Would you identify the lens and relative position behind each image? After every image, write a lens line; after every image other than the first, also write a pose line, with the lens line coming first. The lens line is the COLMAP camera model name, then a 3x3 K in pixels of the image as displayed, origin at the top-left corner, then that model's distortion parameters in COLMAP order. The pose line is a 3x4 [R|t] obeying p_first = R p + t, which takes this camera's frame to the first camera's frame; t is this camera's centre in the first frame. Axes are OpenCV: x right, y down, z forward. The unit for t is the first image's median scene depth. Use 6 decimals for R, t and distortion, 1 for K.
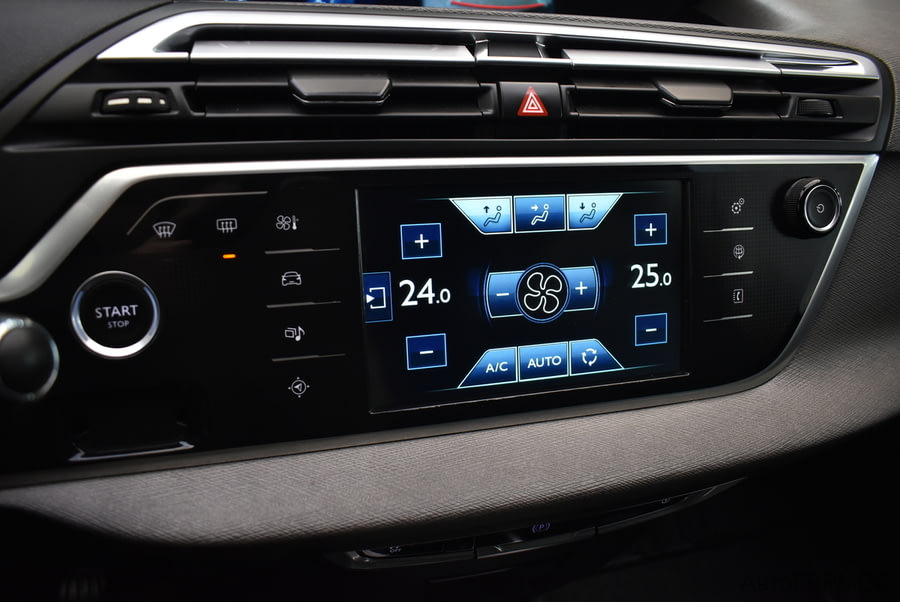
lens RADIAL K [[671.6, 0, 451.5], [0, 671.6, 303.0], [0, 0, 1]] dist [-0.077802, 0.001698]
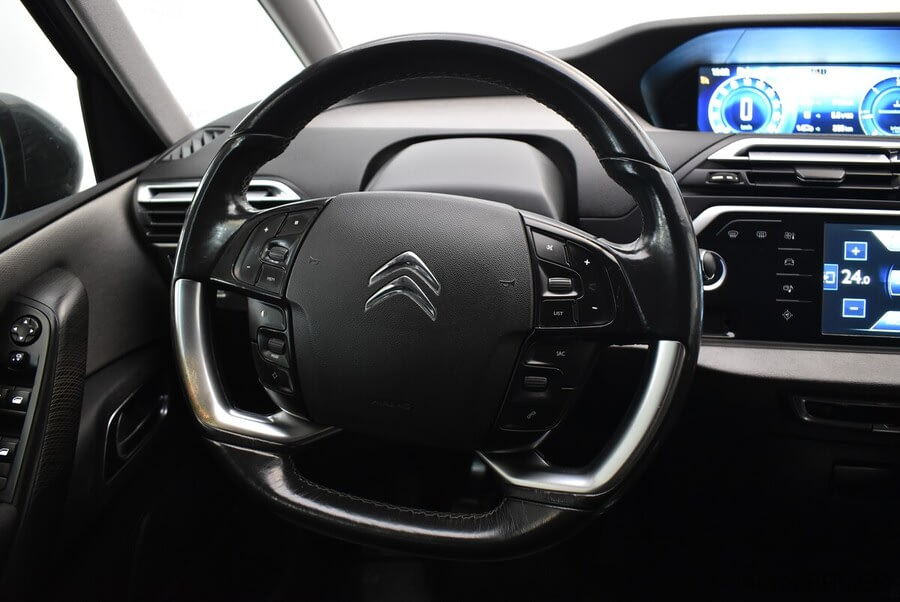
lens RADIAL K [[671.6, 0, 449.4], [0, 671.6, 301.4], [0, 0, 1]] dist [-0.077802, 0.001698]
pose [[0.889444, 0.075560, -0.450754, -0.248014], [-0.140124, 0.983827, -0.111578, 0.460919], [0.435034, 0.162404, 0.885647, -1.257333]]
